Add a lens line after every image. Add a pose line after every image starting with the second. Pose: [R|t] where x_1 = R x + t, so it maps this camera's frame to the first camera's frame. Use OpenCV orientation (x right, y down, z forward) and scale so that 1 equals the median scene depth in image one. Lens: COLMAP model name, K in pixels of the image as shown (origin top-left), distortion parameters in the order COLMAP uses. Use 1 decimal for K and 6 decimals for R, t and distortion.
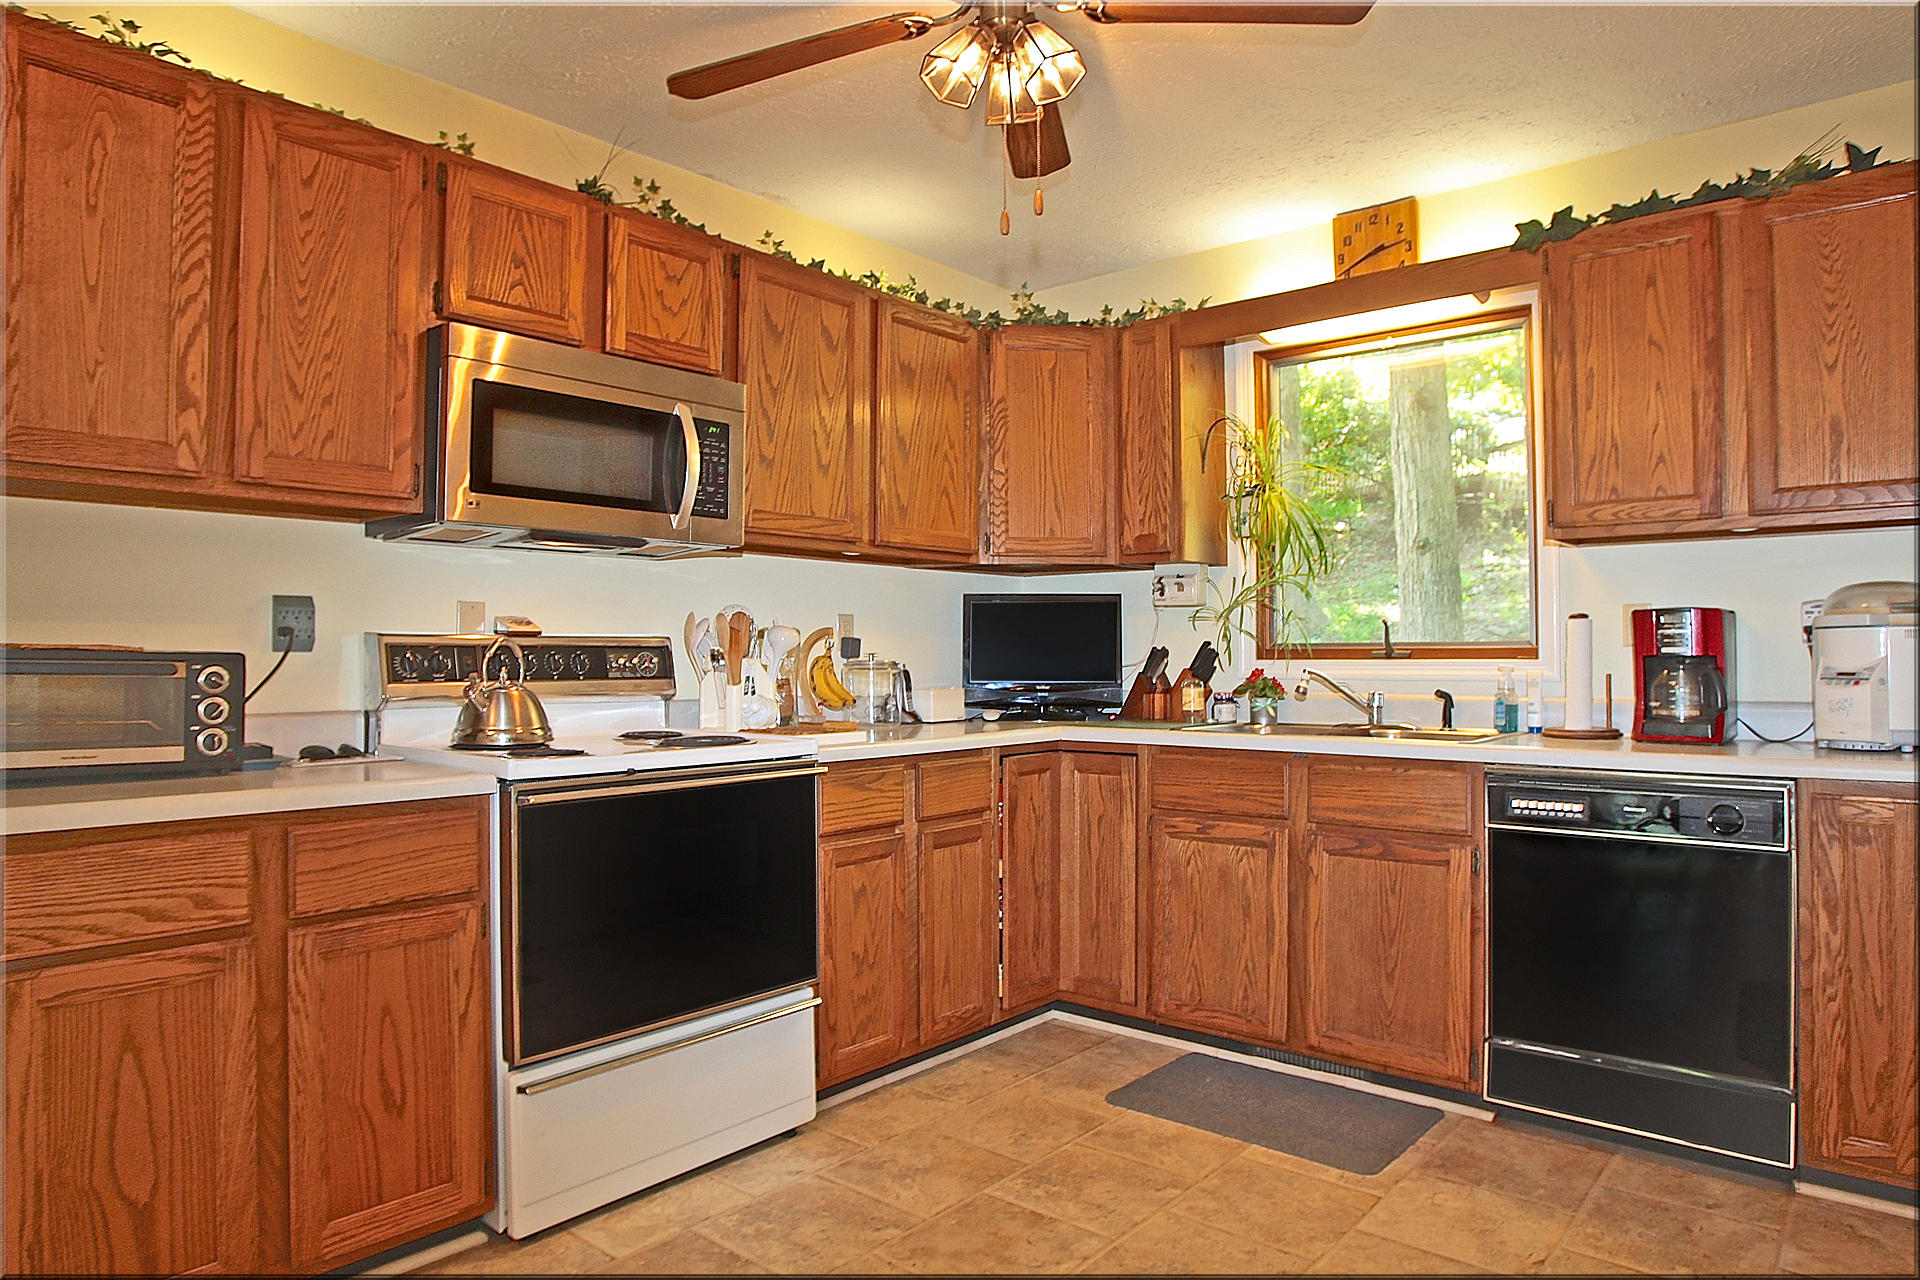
lens RADIAL K [[1104.9, 0, 1069.7], [0, 1104.9, 633.7], [0, 0, 1]] dist [-0.069501, 0.023828]
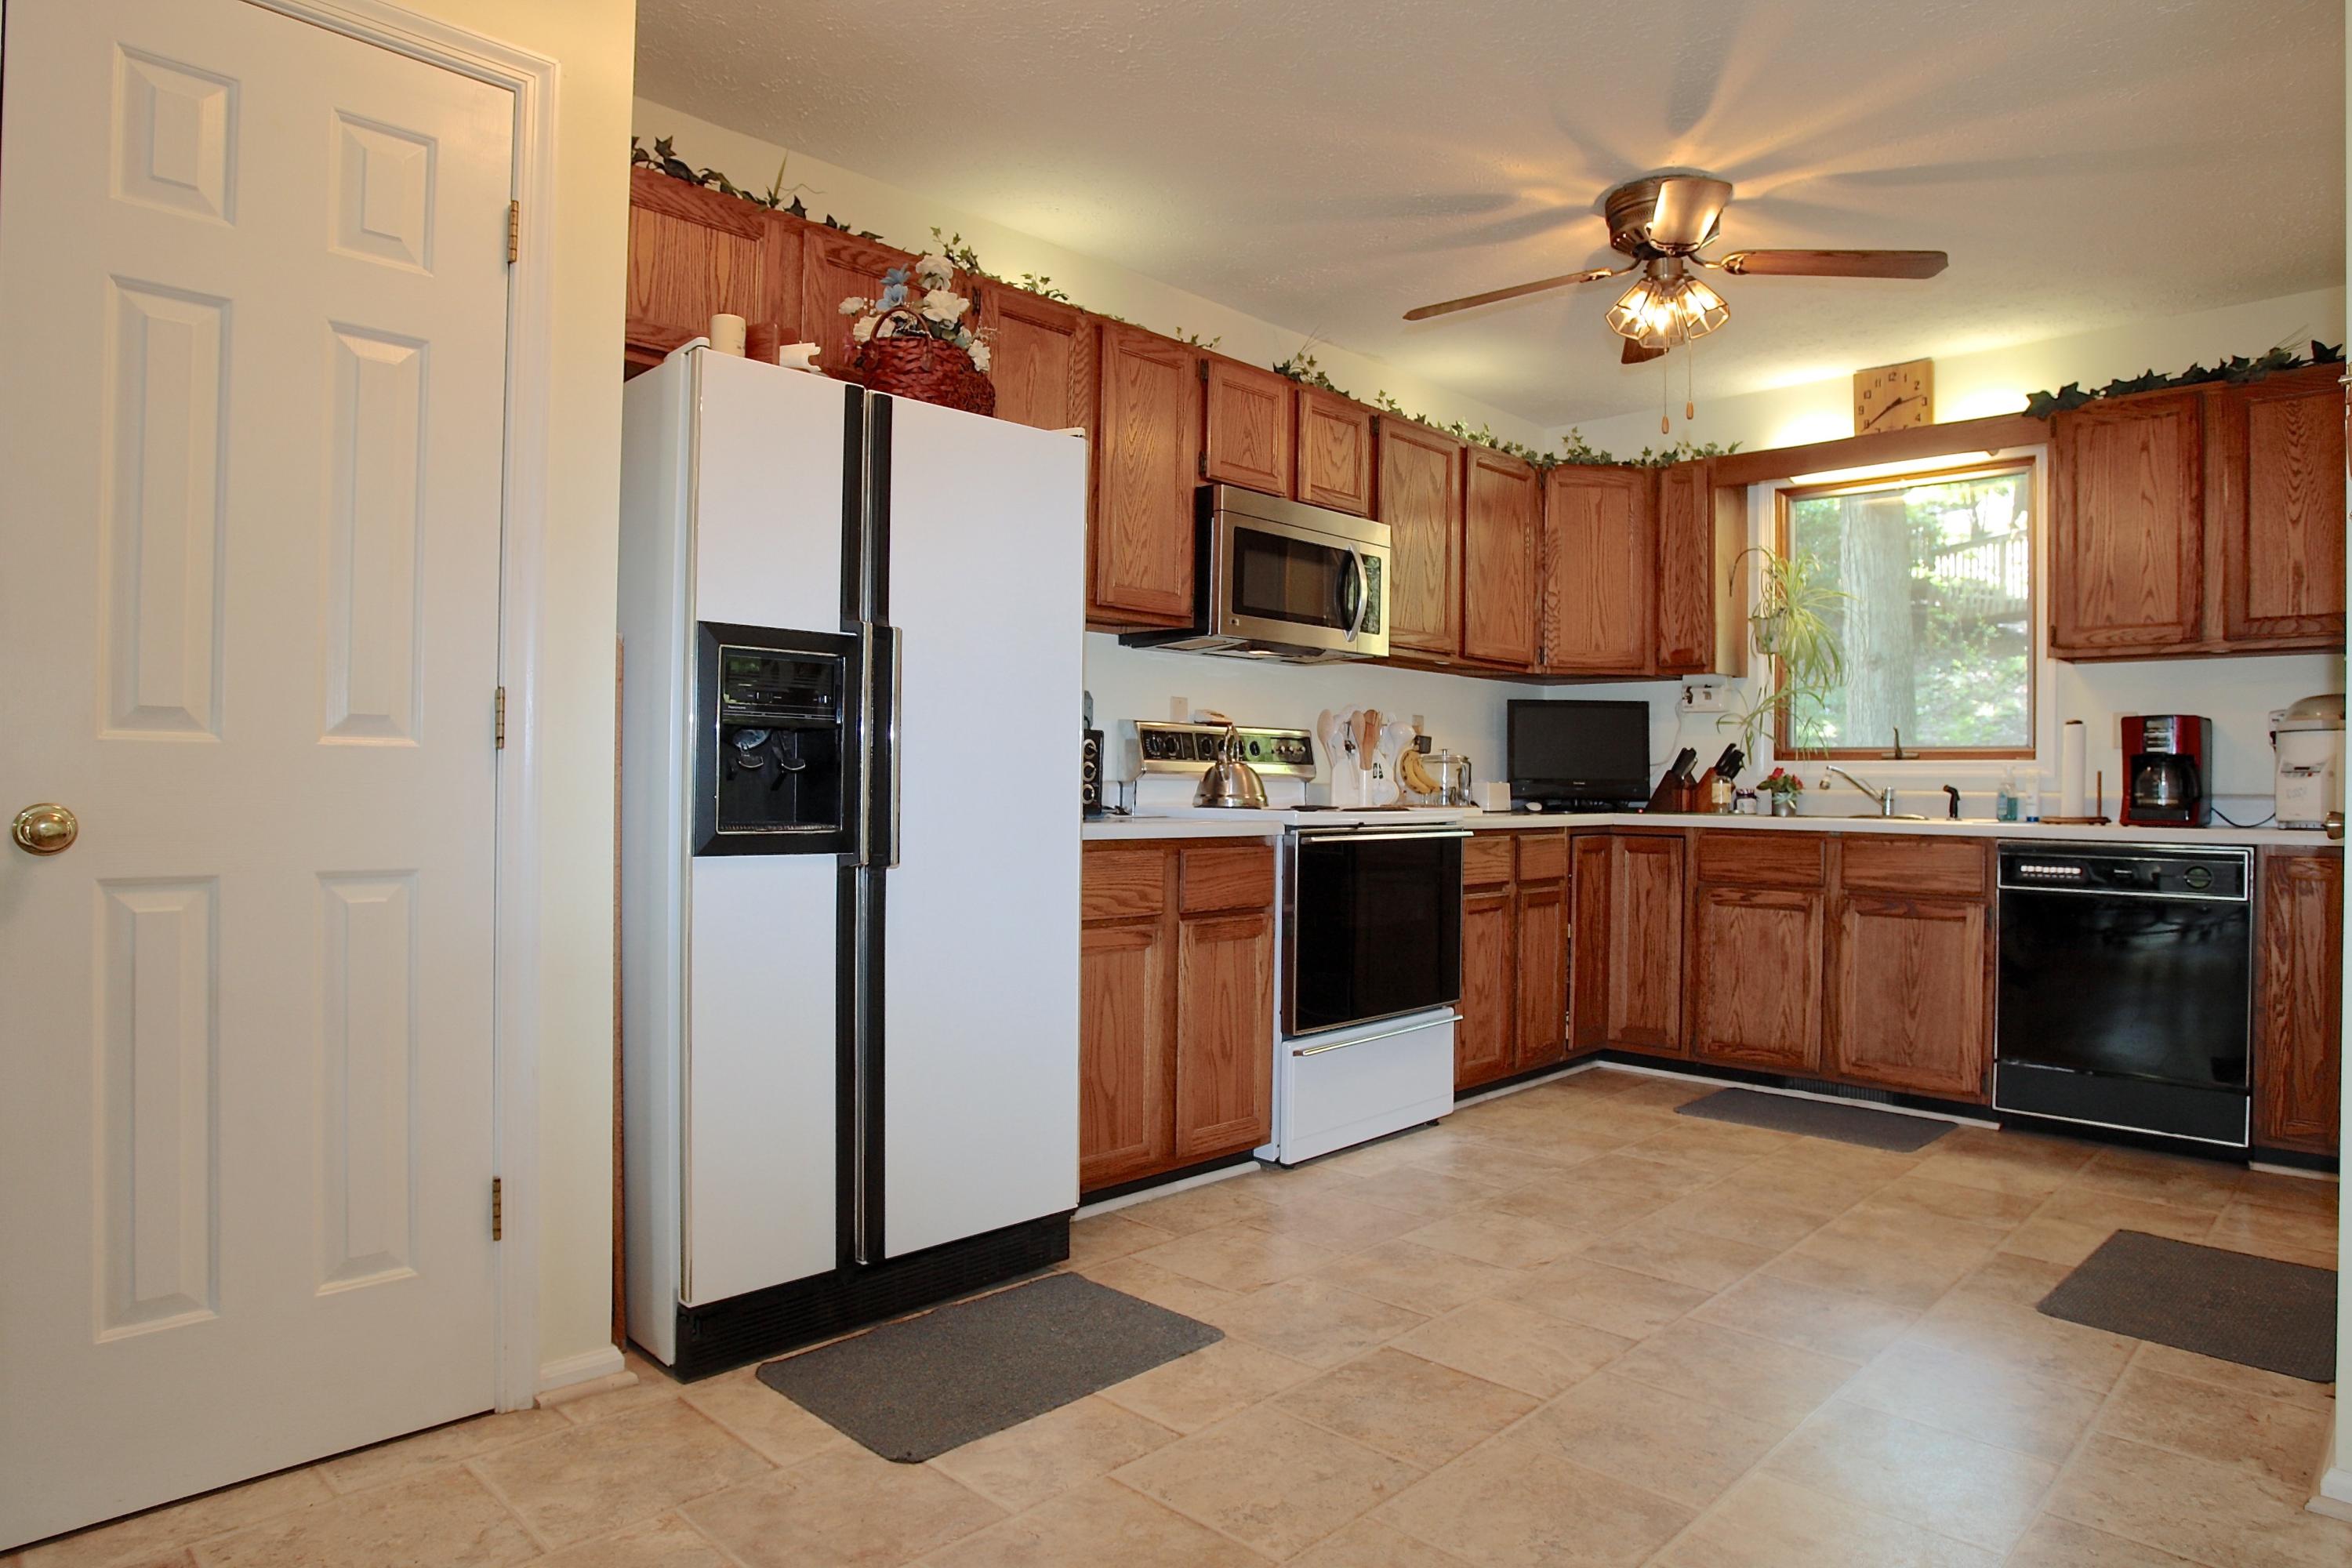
lens RADIAL K [[1353.5, 0, 1264.5], [0, 1353.5, 774.5], [0, 0, 1]] dist [-0.069501, 0.023828]
pose [[0.996647, 0.016780, -0.080079, -0.303759], [-0.016114, 0.999830, 0.008950, 0.042463], [0.080216, -0.007629, 0.996748, -0.523099]]
